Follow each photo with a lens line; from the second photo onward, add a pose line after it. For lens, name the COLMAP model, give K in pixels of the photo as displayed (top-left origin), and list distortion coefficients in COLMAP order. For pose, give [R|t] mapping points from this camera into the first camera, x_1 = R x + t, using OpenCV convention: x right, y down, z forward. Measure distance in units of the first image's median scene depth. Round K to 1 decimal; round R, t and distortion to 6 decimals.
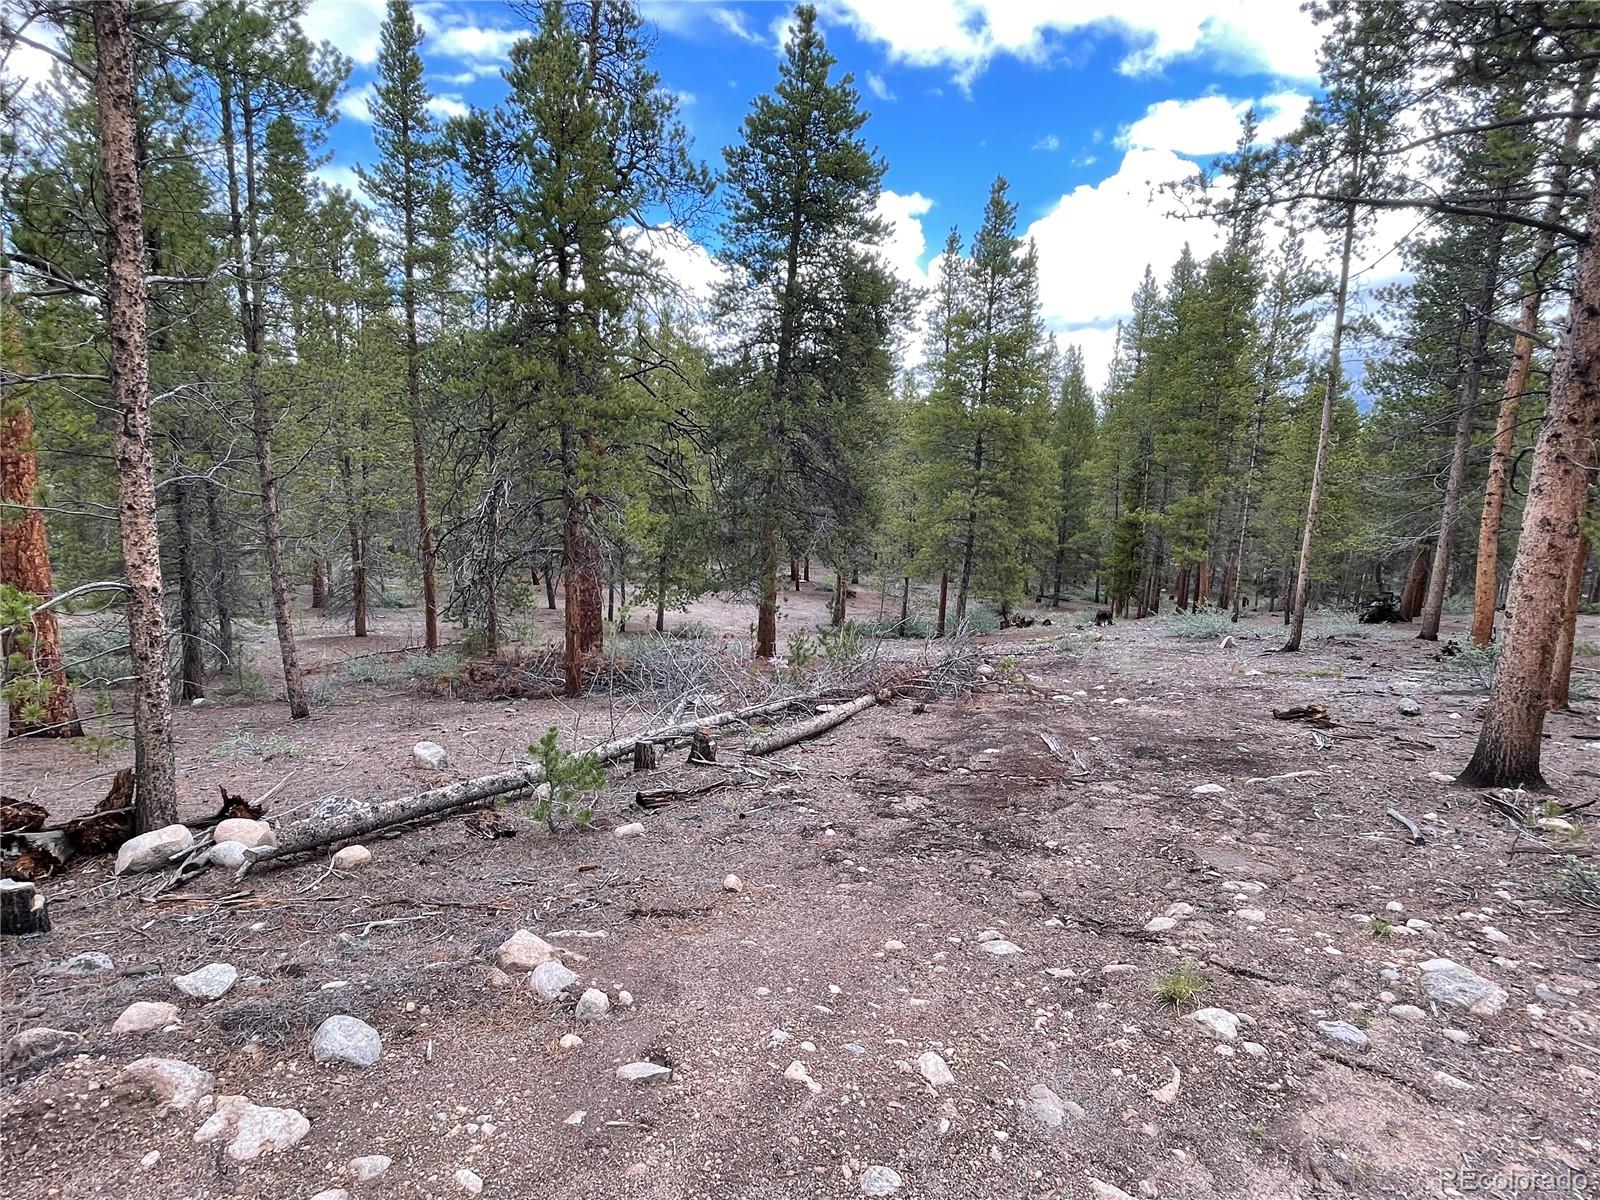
lens RADIAL K [[846.1, 0, 800.0], [0, 846.1, 595.2], [0, 0, 1]] dist [0.004303, -0.001222]
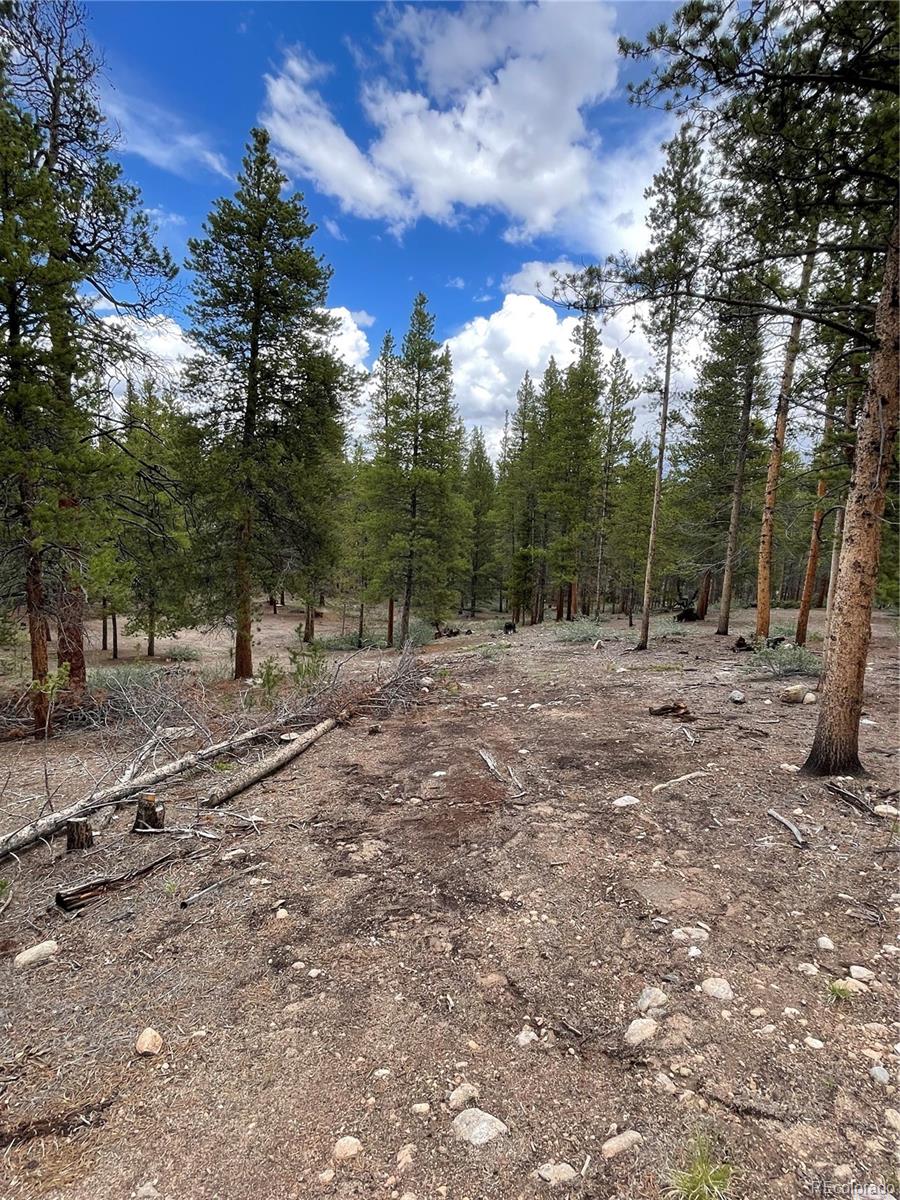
lens RADIAL K [[634.6, 0, 450.0], [0, 634.6, 600.0], [0, 0, 1]] dist [0.004303, -0.001222]
pose [[0.965412, -0.034471, 0.258440, 0.015881], [0.038472, 0.999205, -0.010438, -0.018372], [-0.257875, 0.020020, 0.965971, 0.092420]]
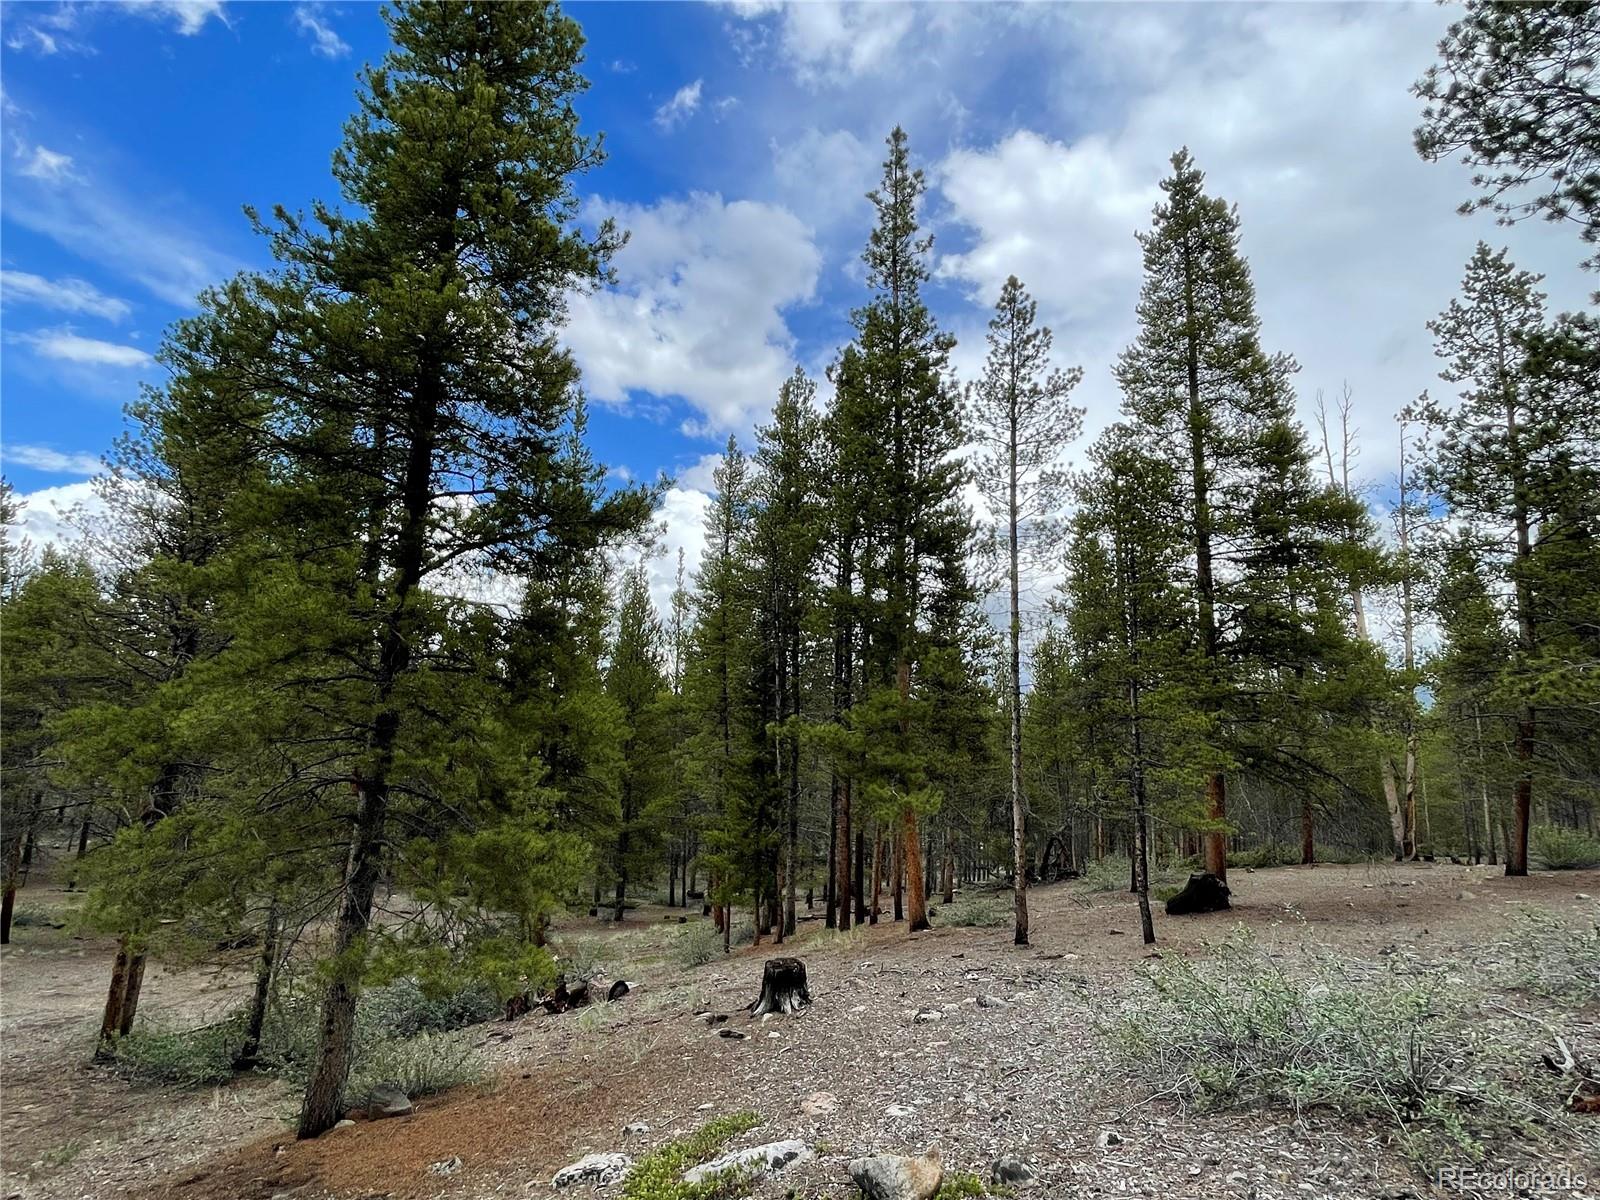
lens RADIAL K [[824.9, 0, 796.8], [0, 824.9, 588.0], [0, 0, 1]] dist [-0.001317, -0.000805]
pose [[0.871780, 0.083649, 0.482704, 0.327445], [0.091835, 0.939944, -0.328743, -0.026470], [-0.481213, 0.330921, 0.811742, 1.185718]]
